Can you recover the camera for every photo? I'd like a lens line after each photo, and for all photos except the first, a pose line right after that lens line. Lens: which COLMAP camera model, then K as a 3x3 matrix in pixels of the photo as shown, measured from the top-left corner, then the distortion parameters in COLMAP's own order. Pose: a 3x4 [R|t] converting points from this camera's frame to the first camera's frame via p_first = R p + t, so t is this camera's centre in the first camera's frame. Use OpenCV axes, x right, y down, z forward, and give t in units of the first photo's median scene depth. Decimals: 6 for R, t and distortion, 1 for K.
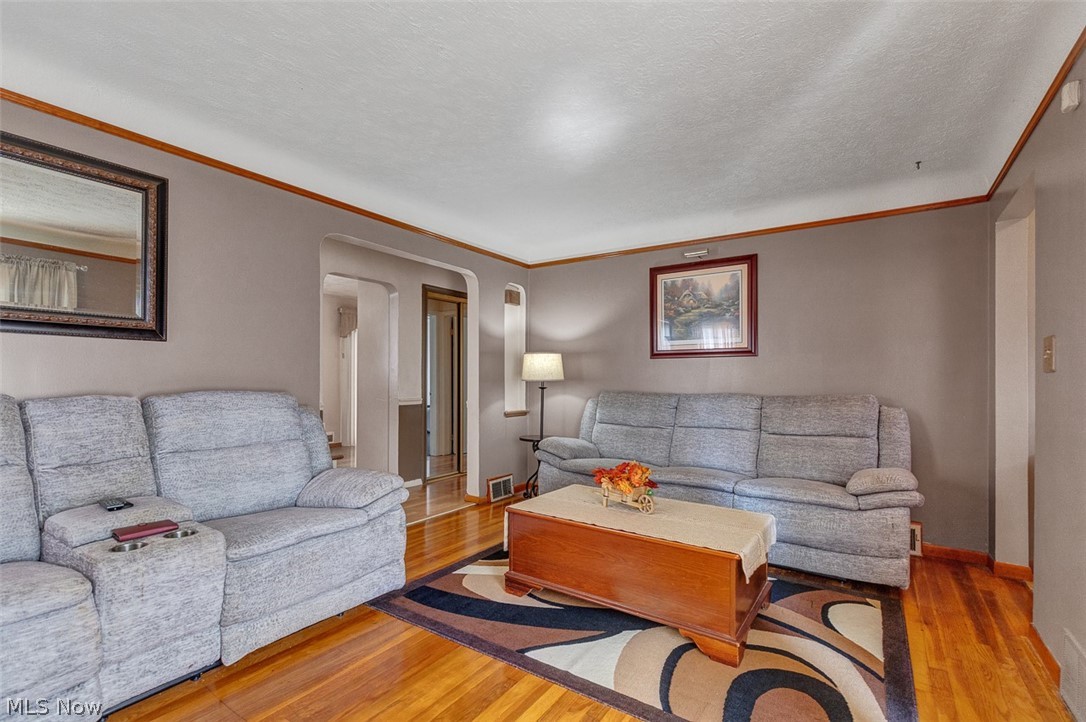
lens RADIAL K [[493.5, 0, 540.0], [0, 493.5, 375.3], [0, 0, 1]] dist [0.009856, -0.000563]
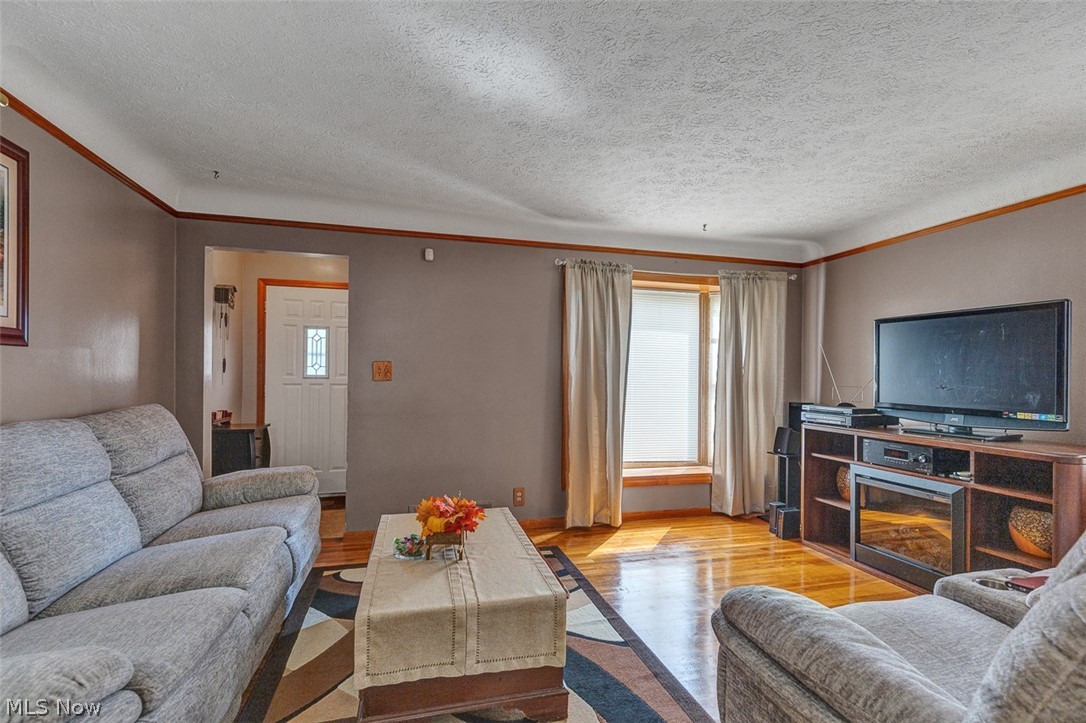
lens RADIAL K [[493.5, 0, 546.1], [0, 493.5, 370.6], [0, 0, 1]] dist [0.009856, -0.000563]
pose [[-0.763304, -0.006141, 0.646010, -0.321907], [-0.016590, 0.999811, -0.010099, -0.016881], [-0.645826, -0.018426, -0.763262, 1.035459]]
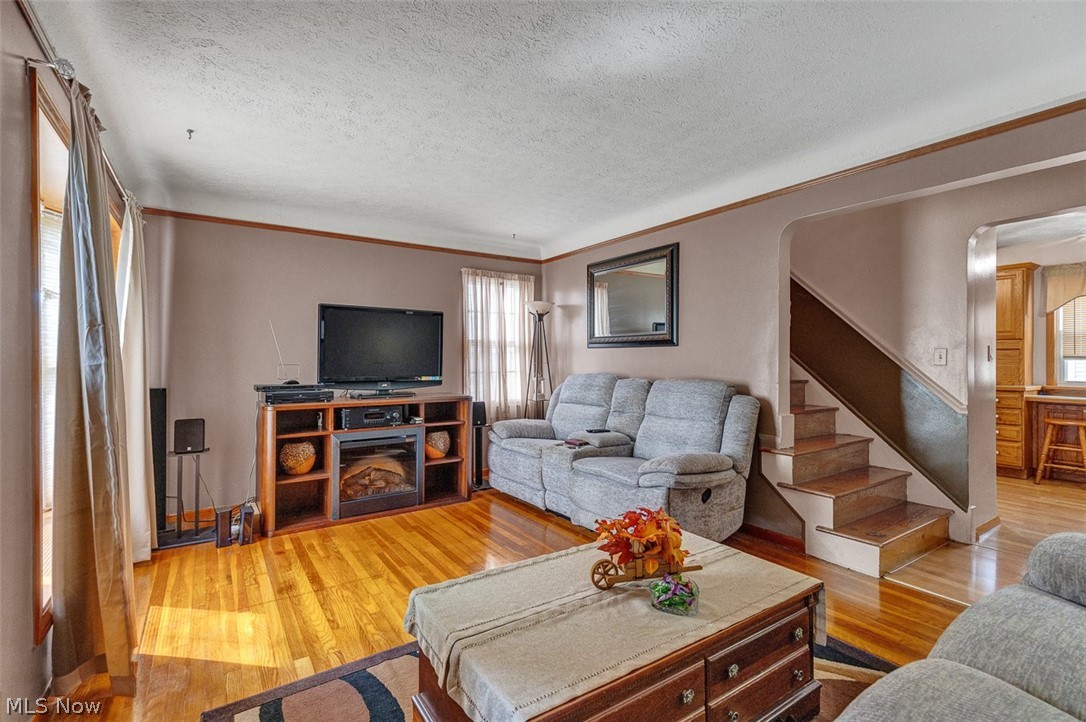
lens RADIAL K [[493.5, 0, 539.2], [0, 493.5, 363.4], [0, 0, 1]] dist [0.009856, -0.000563]
pose [[-0.377566, 0.002808, -0.925978, 0.542807], [0.007097, 0.999975, 0.000139, -0.005372], [0.925955, -0.006520, -0.377576, 0.758105]]
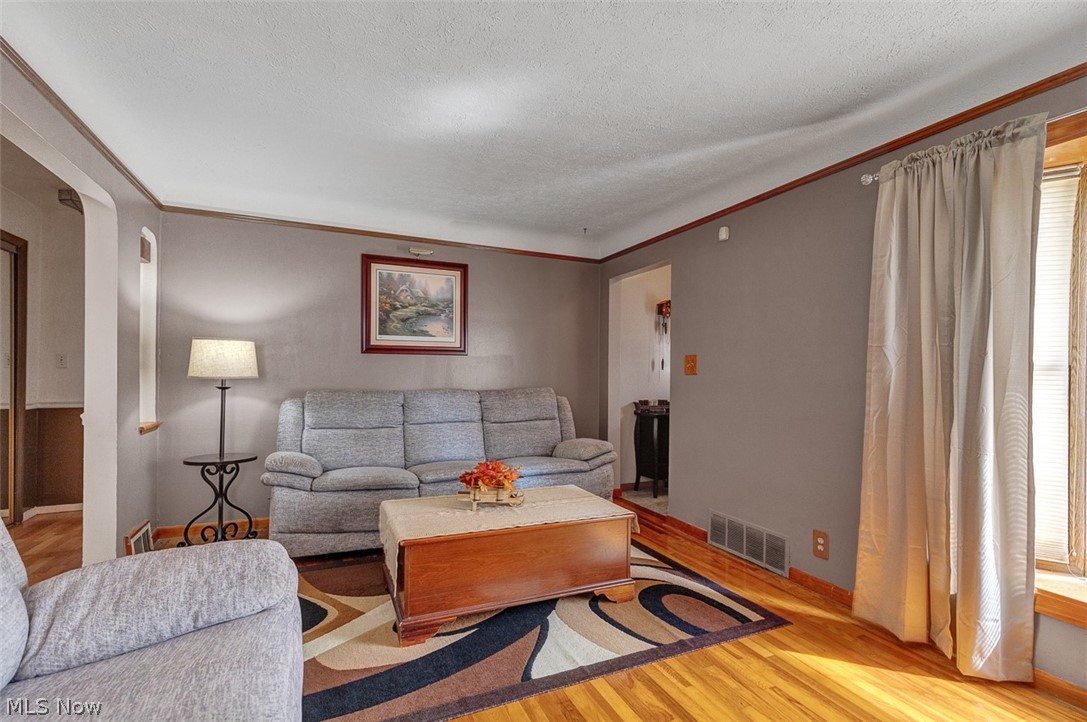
lens RADIAL K [[493.9, 0, 537.3], [0, 493.9, 371.4], [0, 0, 1]] dist [0.009856, -0.000563]
pose [[0.525236, 0.003587, 0.850949, -0.429535], [-0.012675, 0.999913, 0.003609, -0.008035], [-0.850862, -0.012681, 0.525236, 0.269023]]
